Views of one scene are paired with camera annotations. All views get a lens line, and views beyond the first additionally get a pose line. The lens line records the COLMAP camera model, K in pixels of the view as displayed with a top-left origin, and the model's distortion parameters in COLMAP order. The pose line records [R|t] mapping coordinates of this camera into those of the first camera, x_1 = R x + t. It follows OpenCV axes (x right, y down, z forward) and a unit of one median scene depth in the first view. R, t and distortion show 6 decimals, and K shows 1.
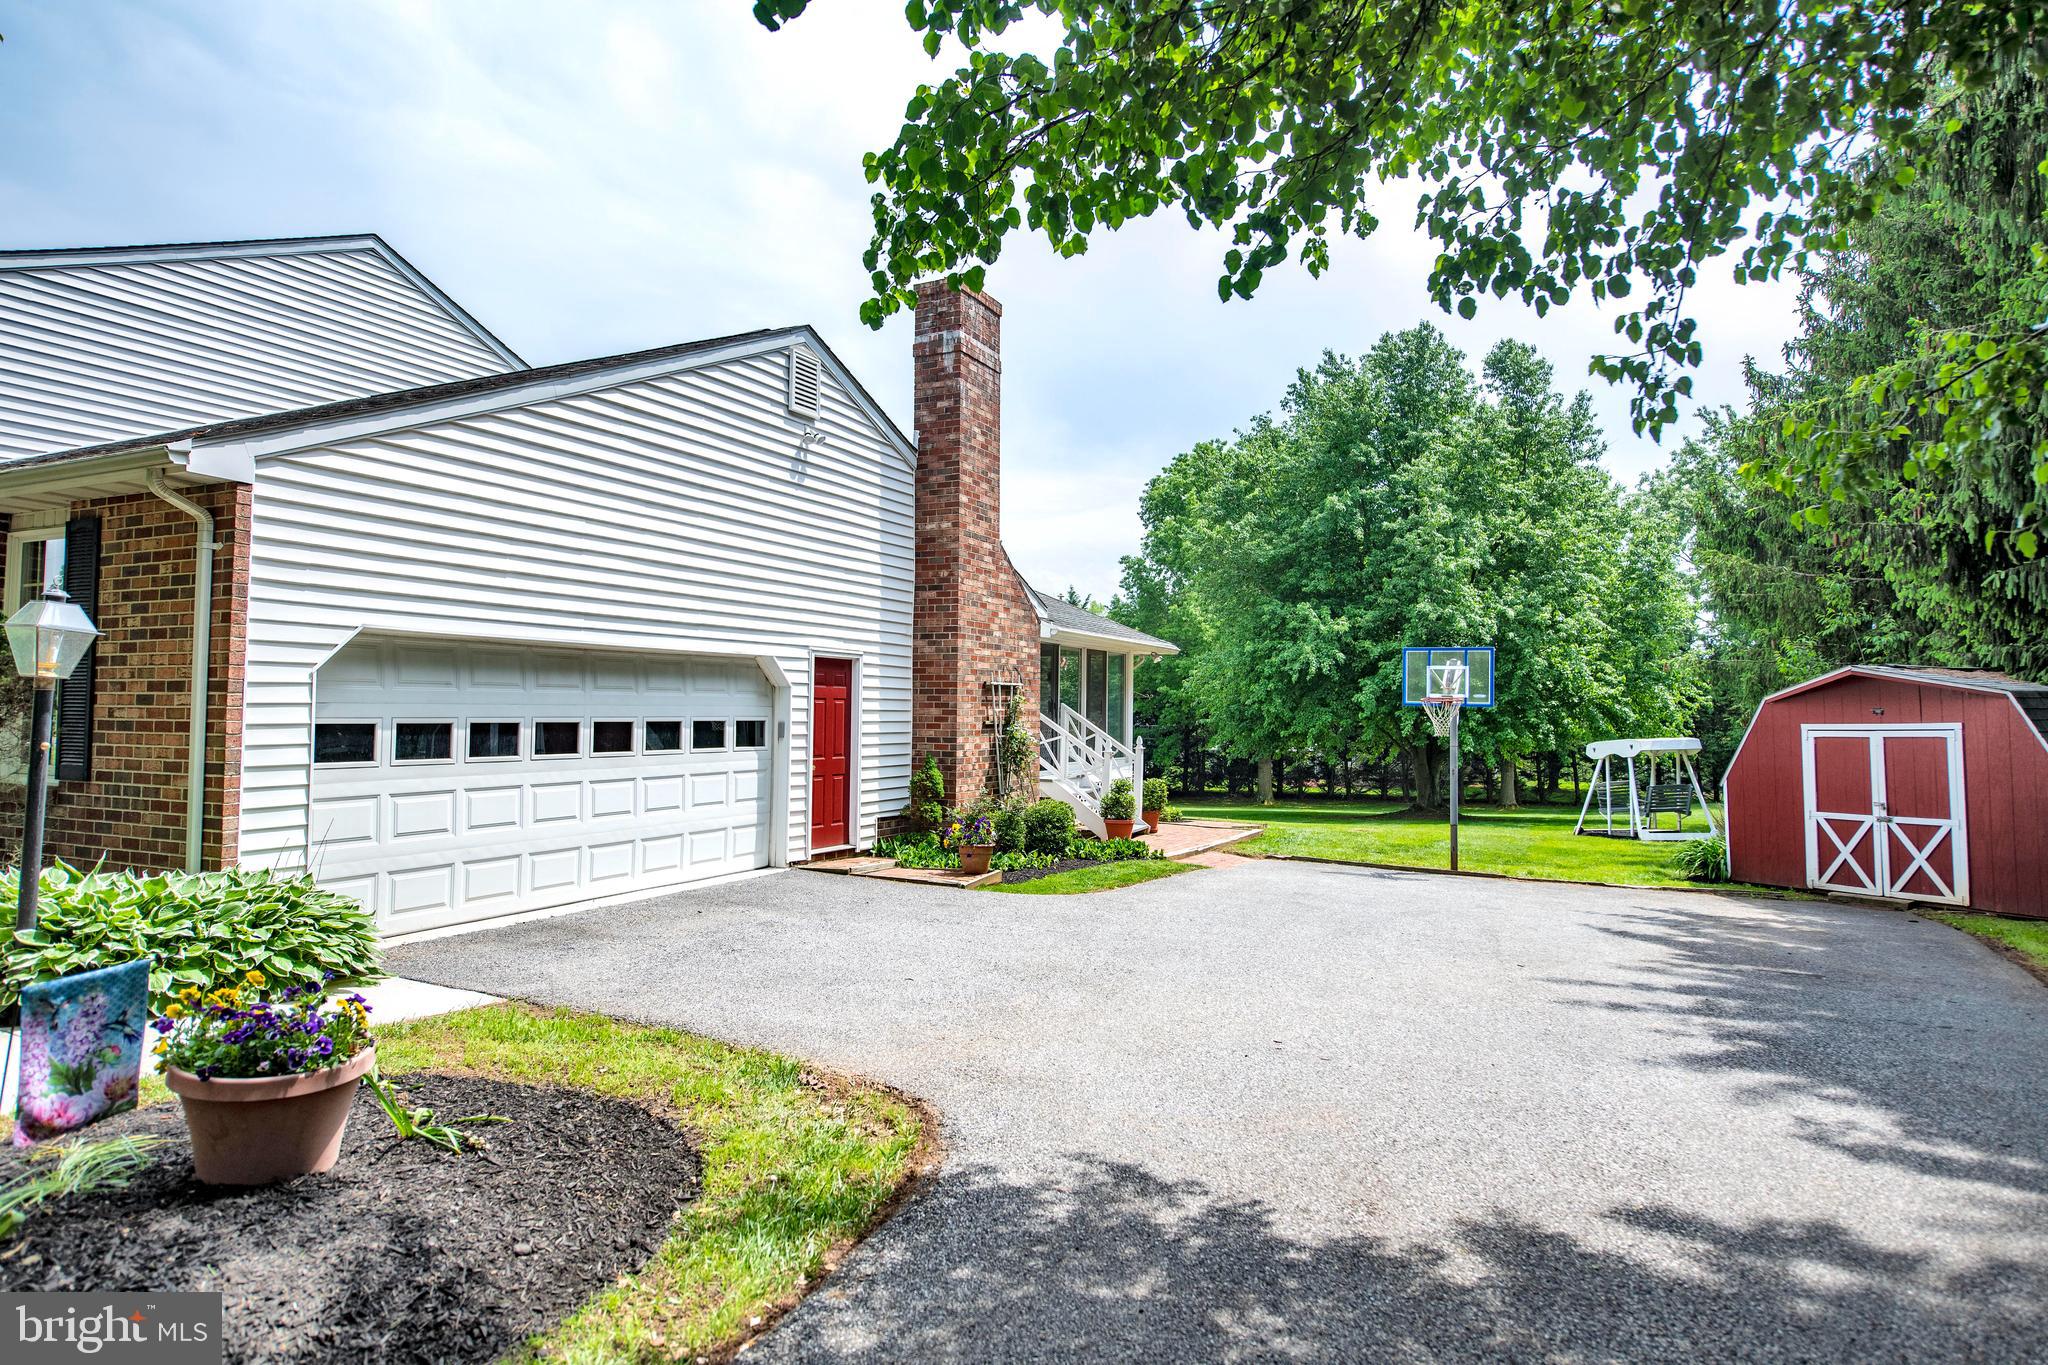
lens RADIAL K [[1189.3, 0, 1025.6], [0, 1189.3, 673.6], [0, 0, 1]] dist [0.000806, -0.001645]
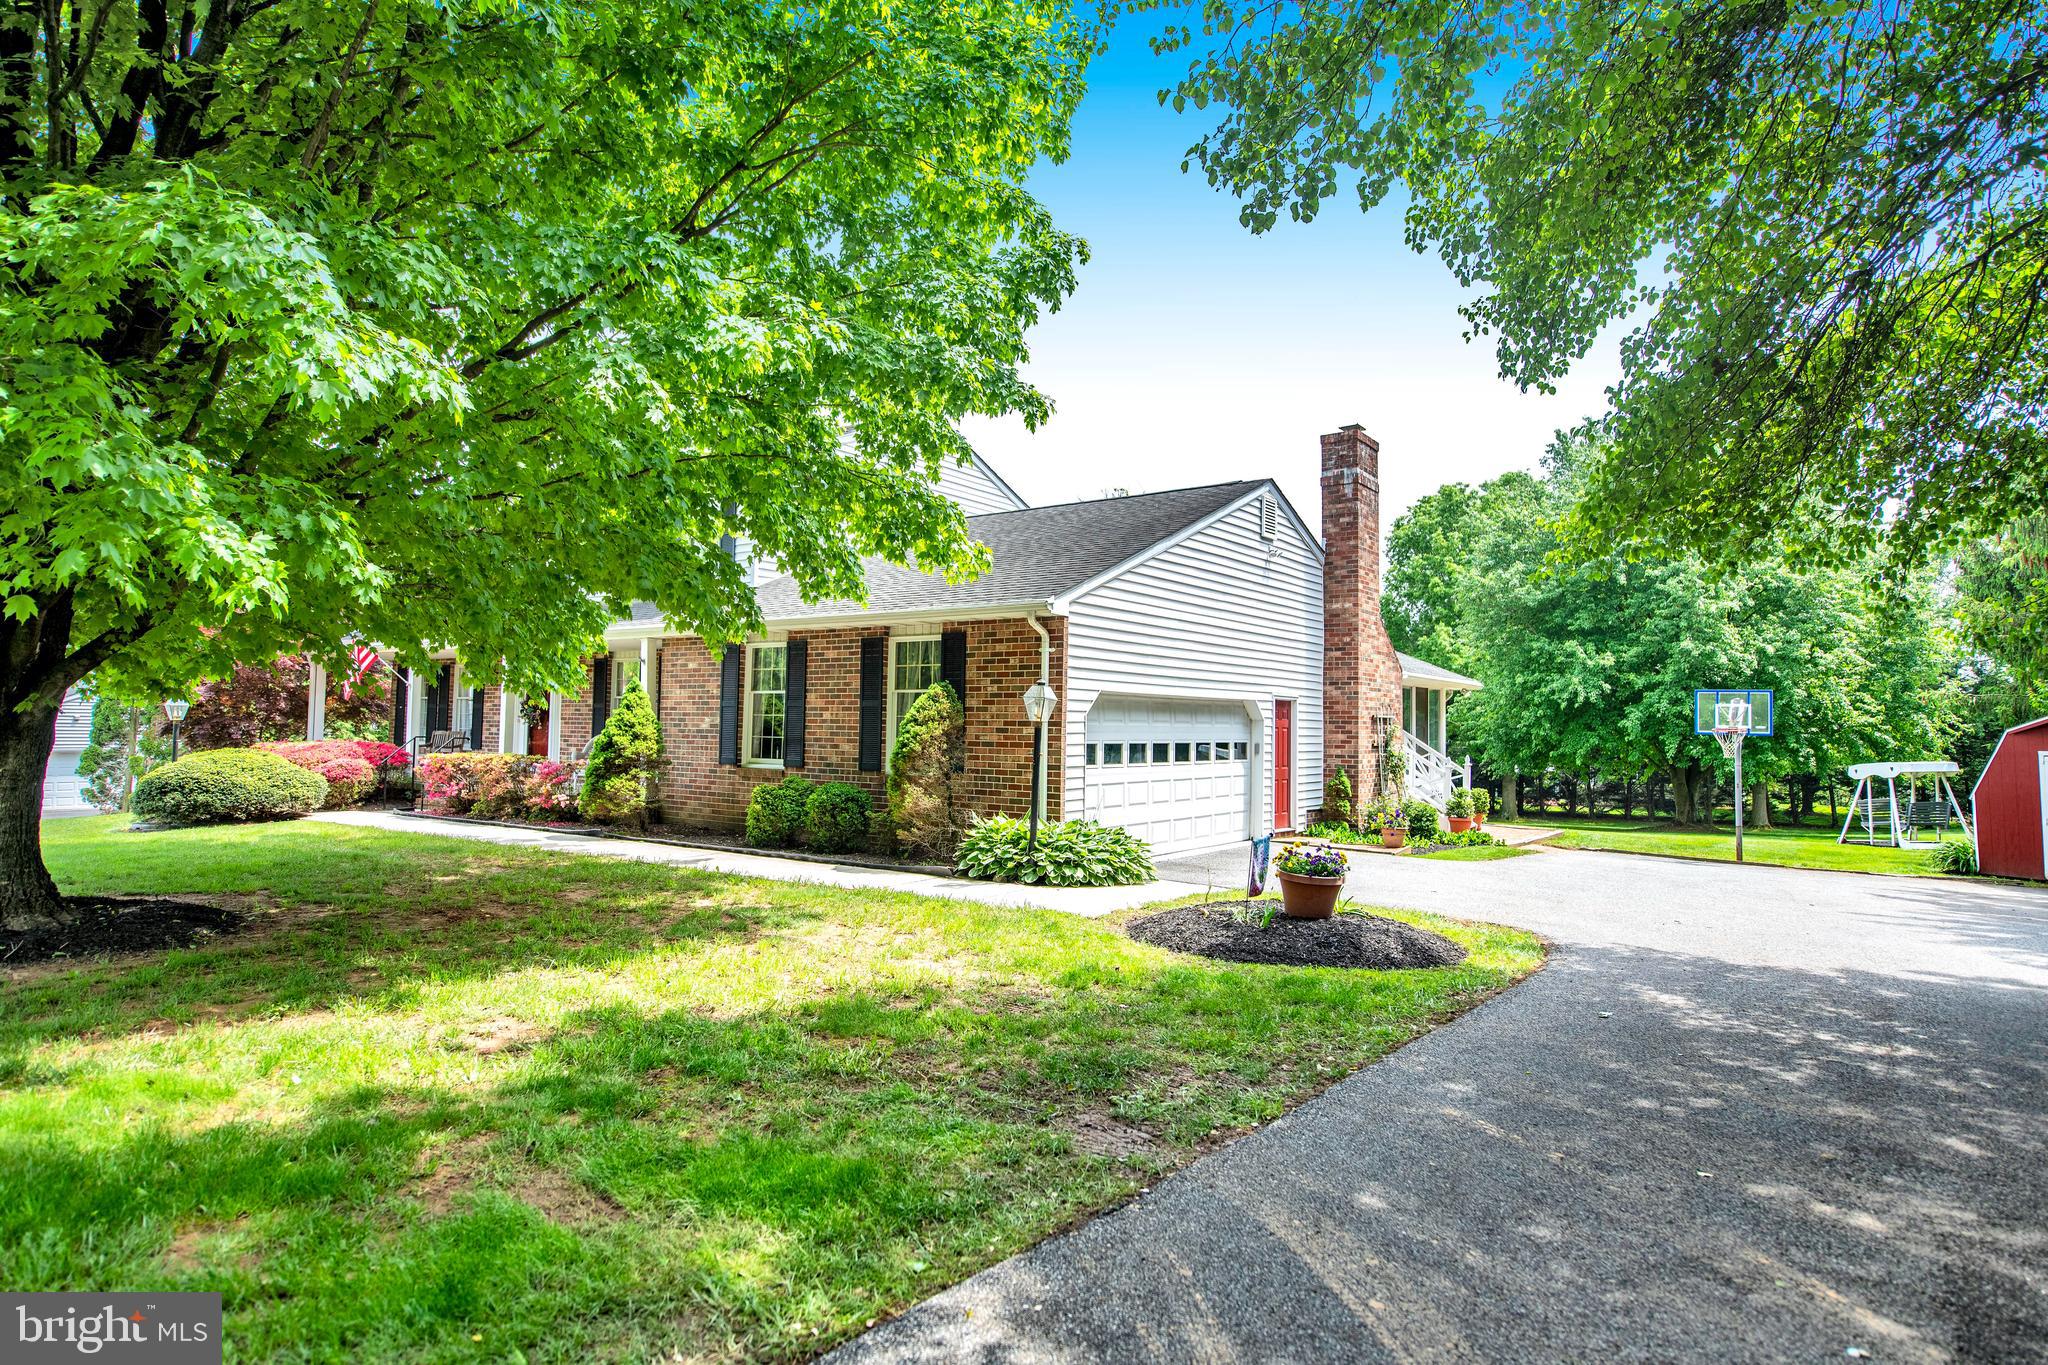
lens RADIAL K [[1151.3, 0, 1033.6], [0, 1151.3, 666.5], [0, 0, 1]] dist [0.008197, 0.001110]
pose [[0.985889, -0.003479, -0.167362, -0.103495], [-0.000356, 0.999738, -0.022874, -0.009900], [0.167398, 0.022610, 0.985630, -0.208451]]
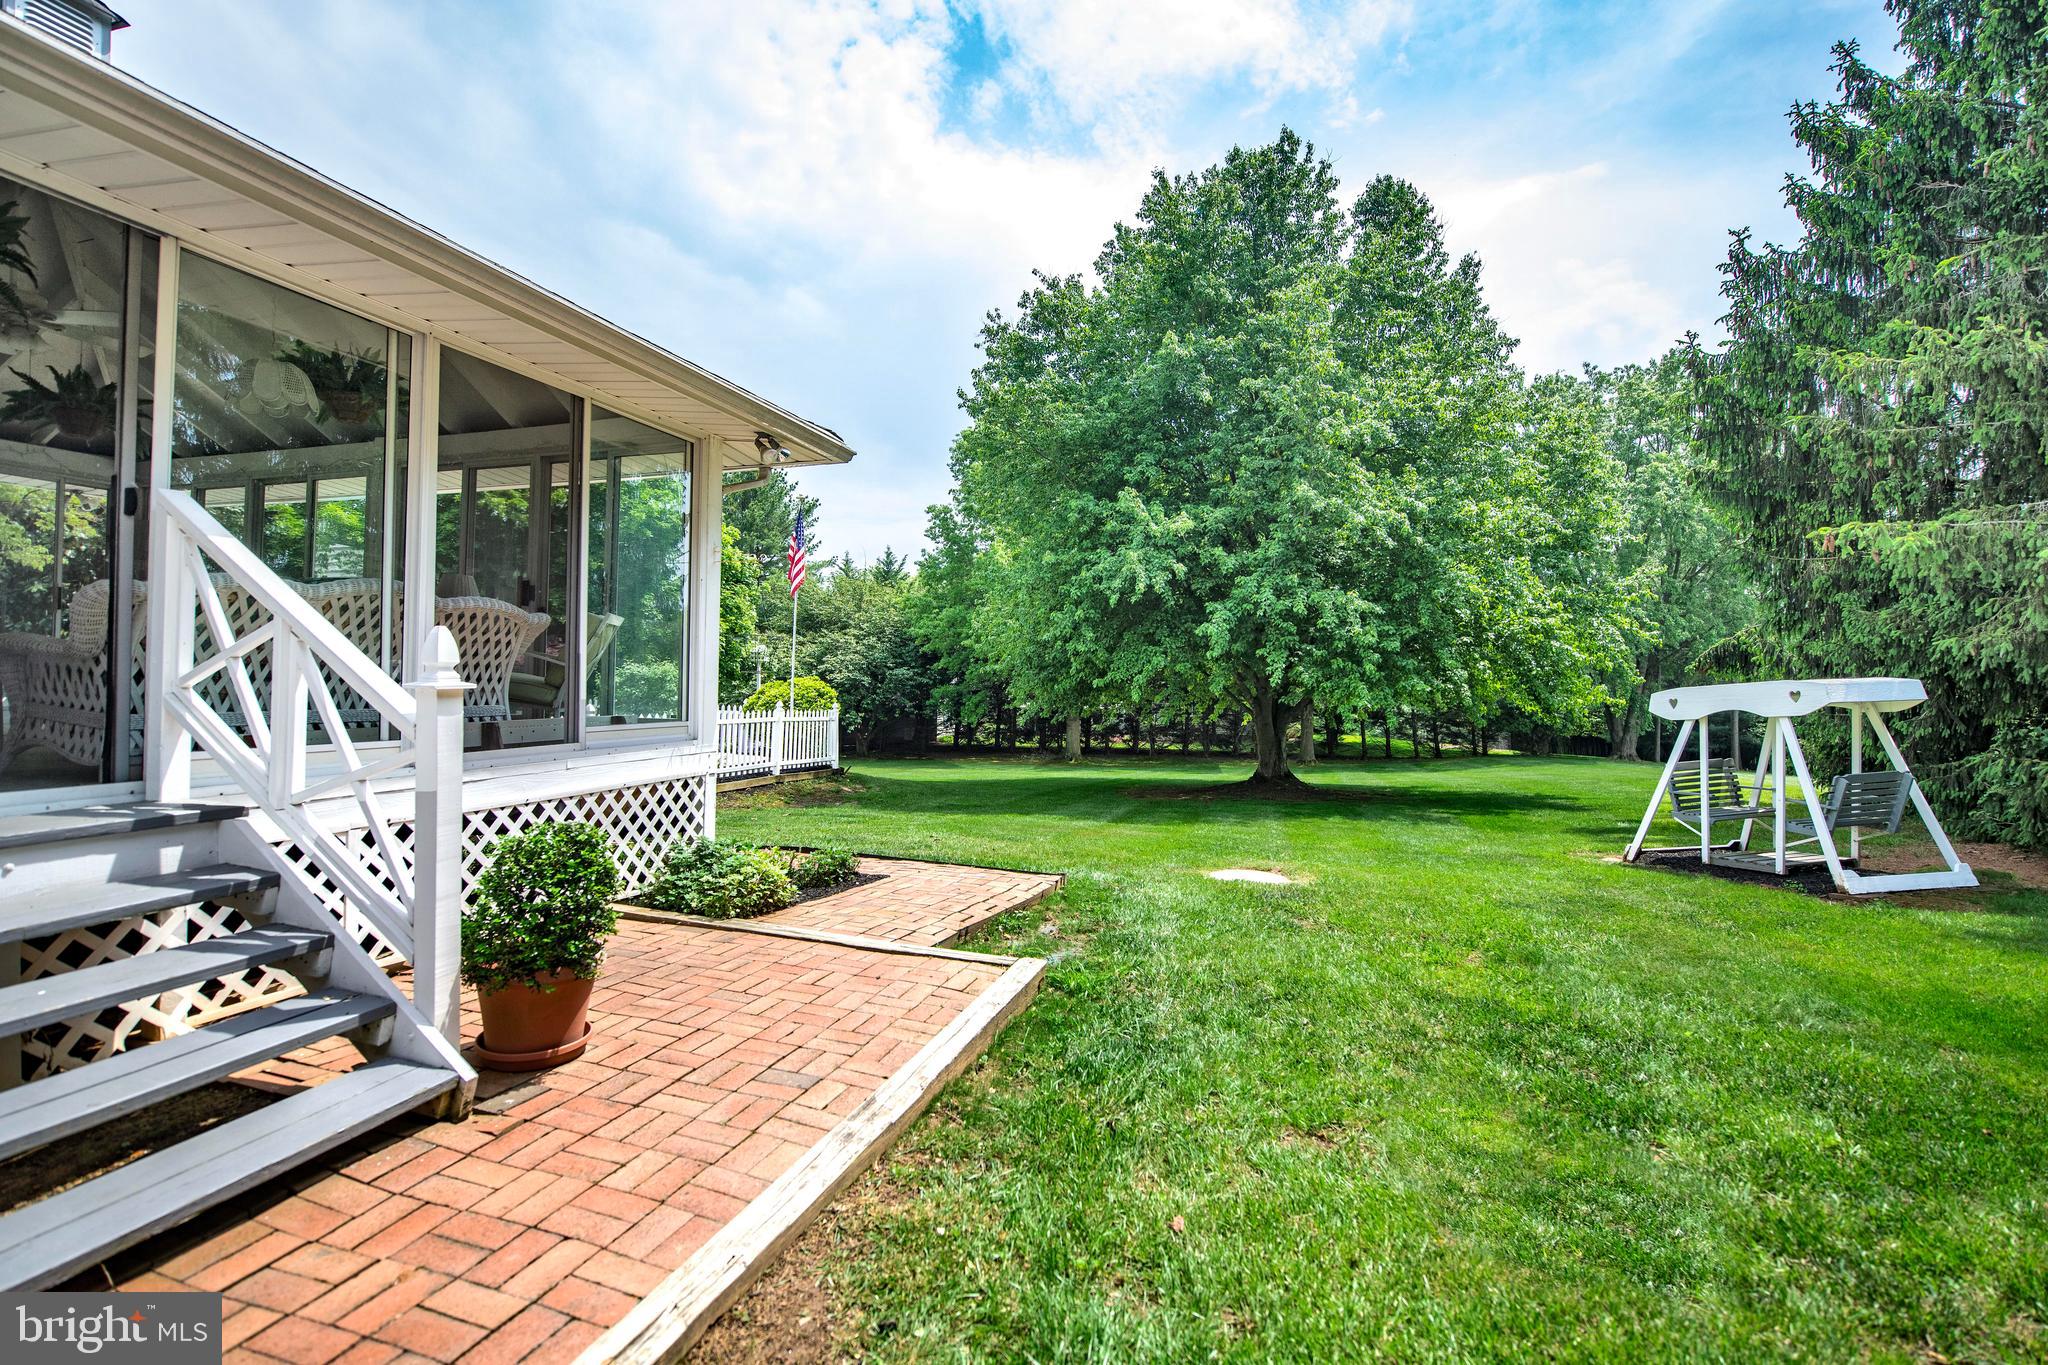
lens RADIAL K [[932.0, 0, 1024.0], [0, 932.0, 682.5], [0, 0, 1]] dist [-0.000429, -0.000071]
pose [[0.989717, 0.001004, 0.143035, 0.110513], [-0.006264, 0.999320, 0.036330, 0.035331], [-0.142901, -0.036852, 0.989051, 0.533720]]
